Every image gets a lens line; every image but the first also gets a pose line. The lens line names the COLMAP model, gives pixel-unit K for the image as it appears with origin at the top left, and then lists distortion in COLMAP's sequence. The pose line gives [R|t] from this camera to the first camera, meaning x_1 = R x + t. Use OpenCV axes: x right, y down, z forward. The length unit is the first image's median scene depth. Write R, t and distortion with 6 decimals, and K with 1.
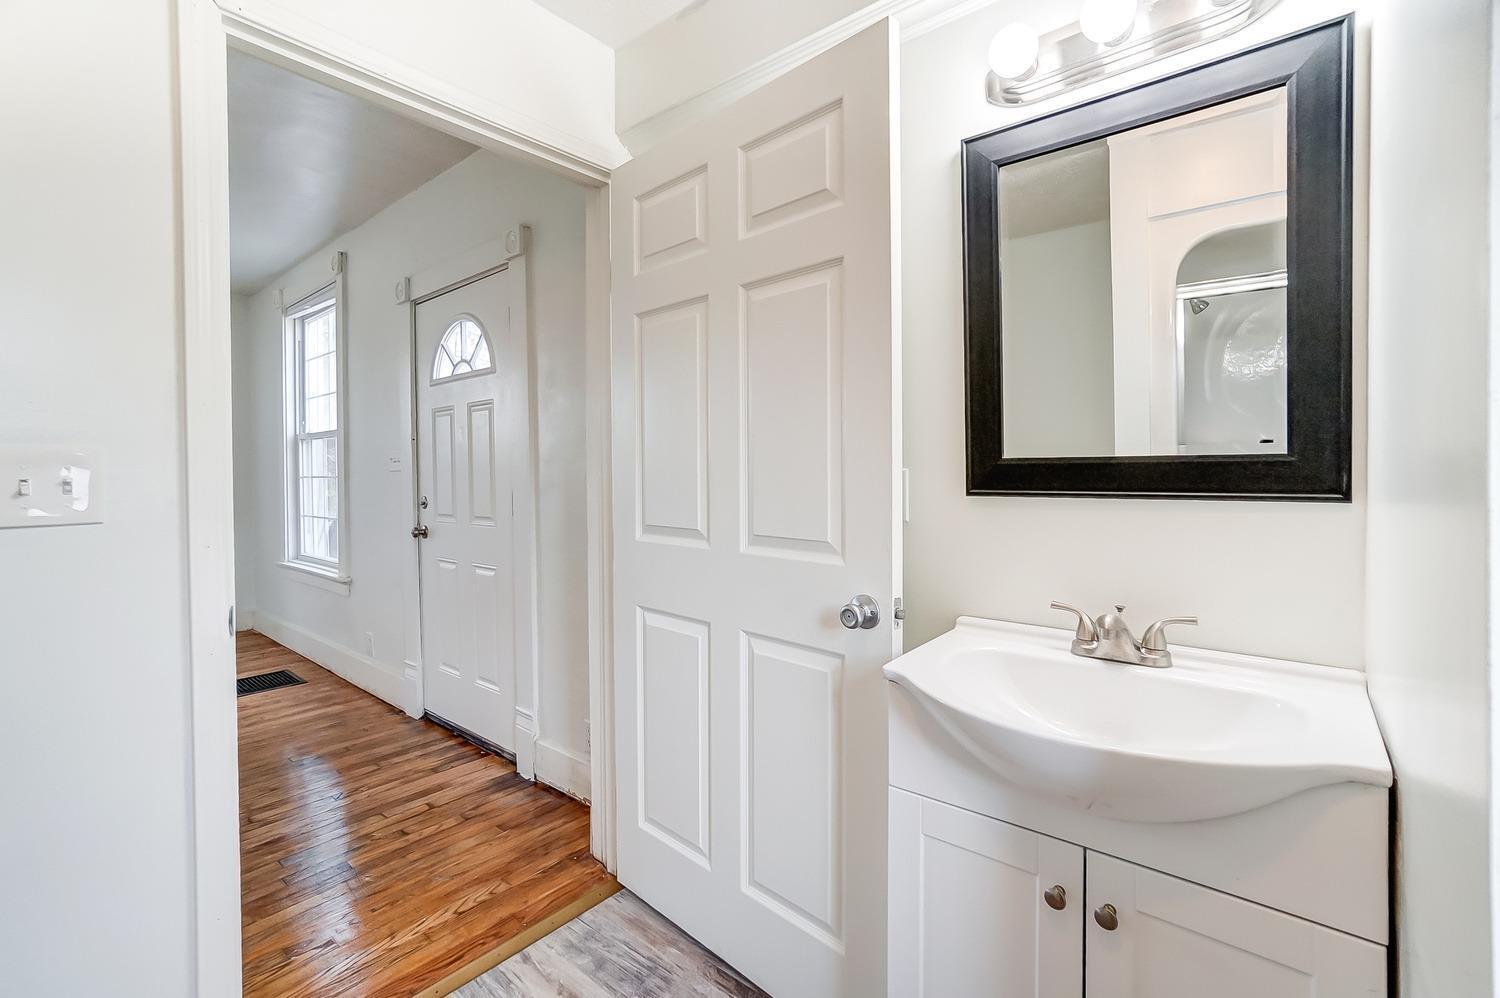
lens RADIAL K [[663.9, 0, 749.7], [0, 663.9, 483.2], [0, 0, 1]] dist [-0.000949, -0.000057]
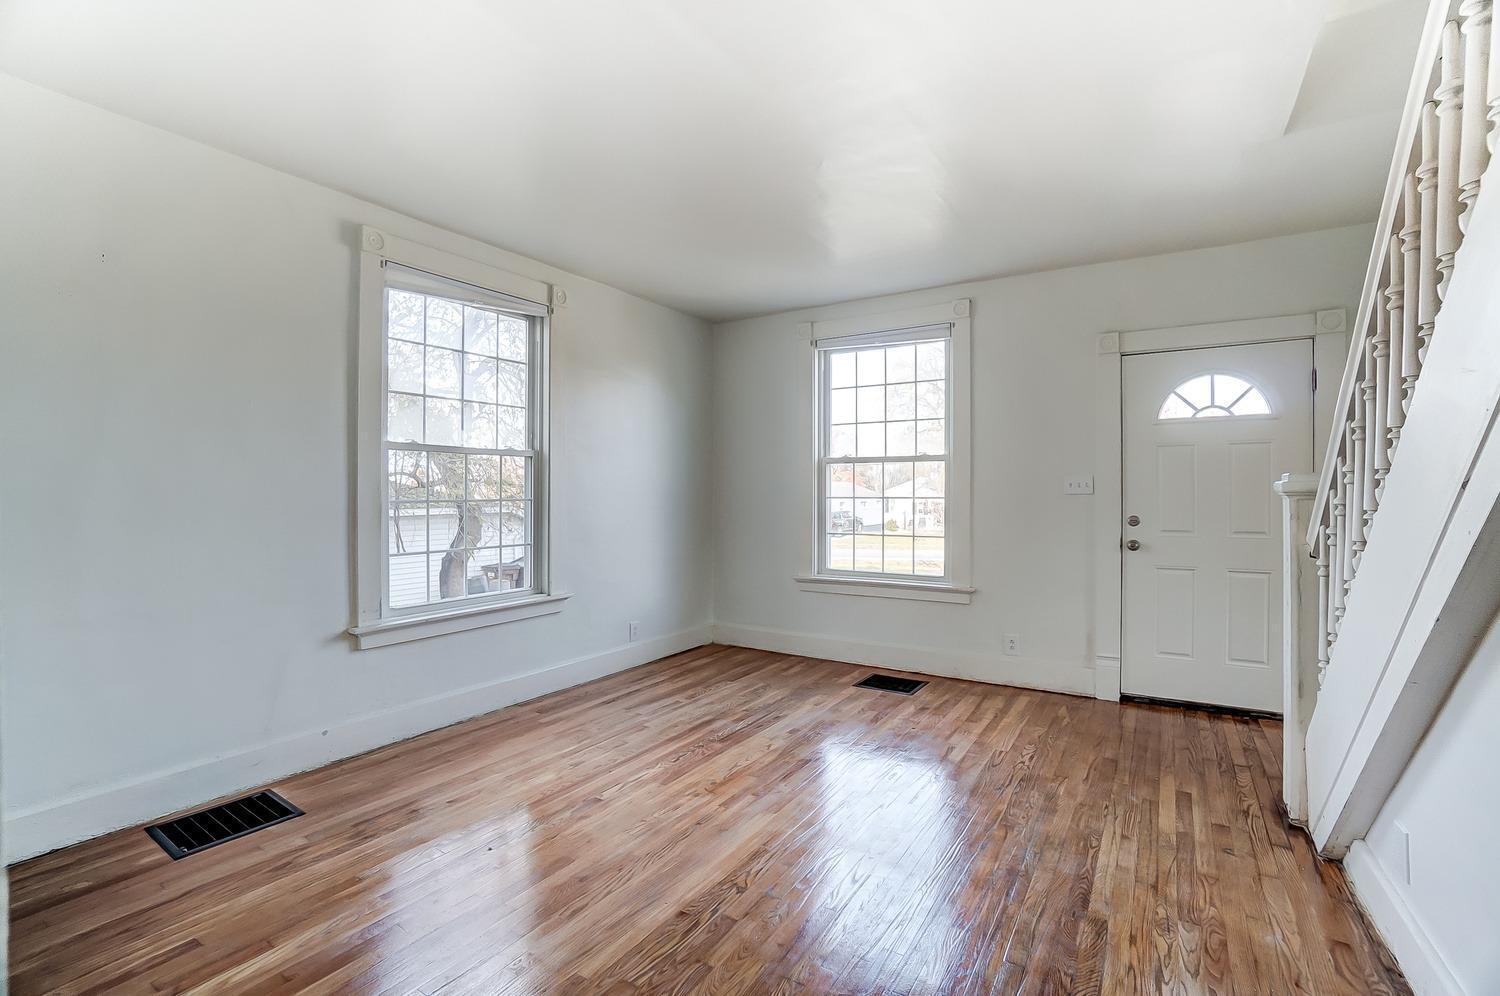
lens RADIAL K [[669.4, 0, 754.3], [0, 669.4, 493.4], [0, 0, 1]] dist [-0.068281, 0.025280]
pose [[0.989204, 0.013670, 0.145907, -1.526513], [-0.010248, 0.999655, -0.024183, 0.017163], [-0.146187, 0.022426, 0.989003, -0.086200]]
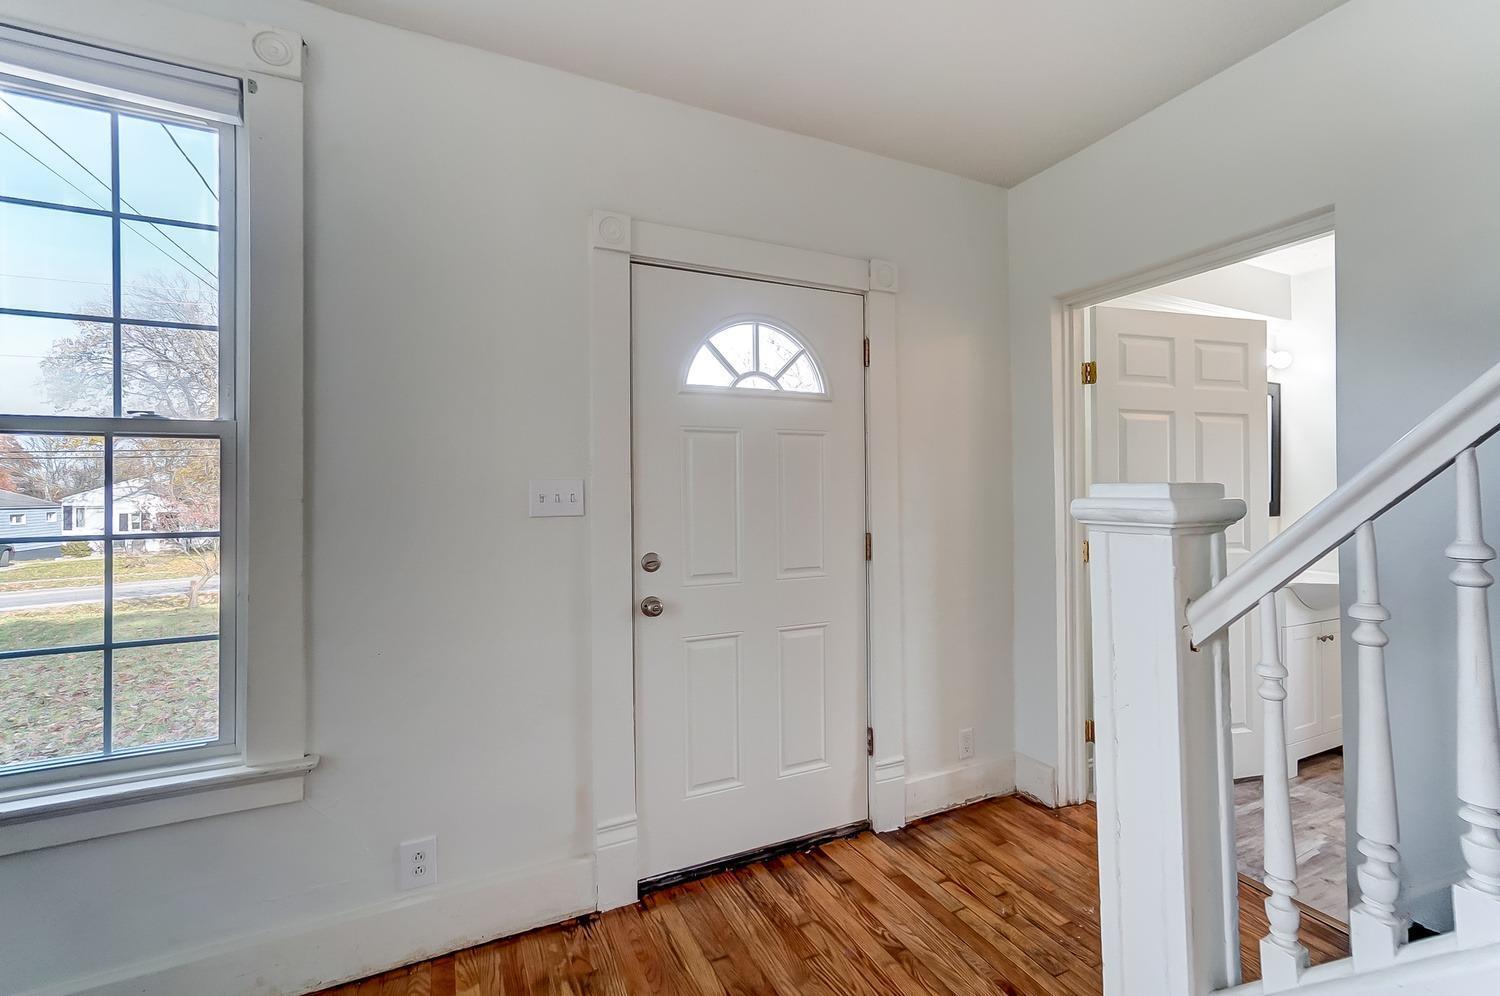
lens RADIAL K [[646.9, 0, 749.1], [0, 646.9, 492.9], [0, 0, 1]] dist [-0.006640, -0.000080]
pose [[0.417339, 0.014723, 0.908631, -1.183251], [0.025843, 0.999272, -0.028061, -0.022800], [-0.908383, 0.035193, 0.416655, 0.722184]]
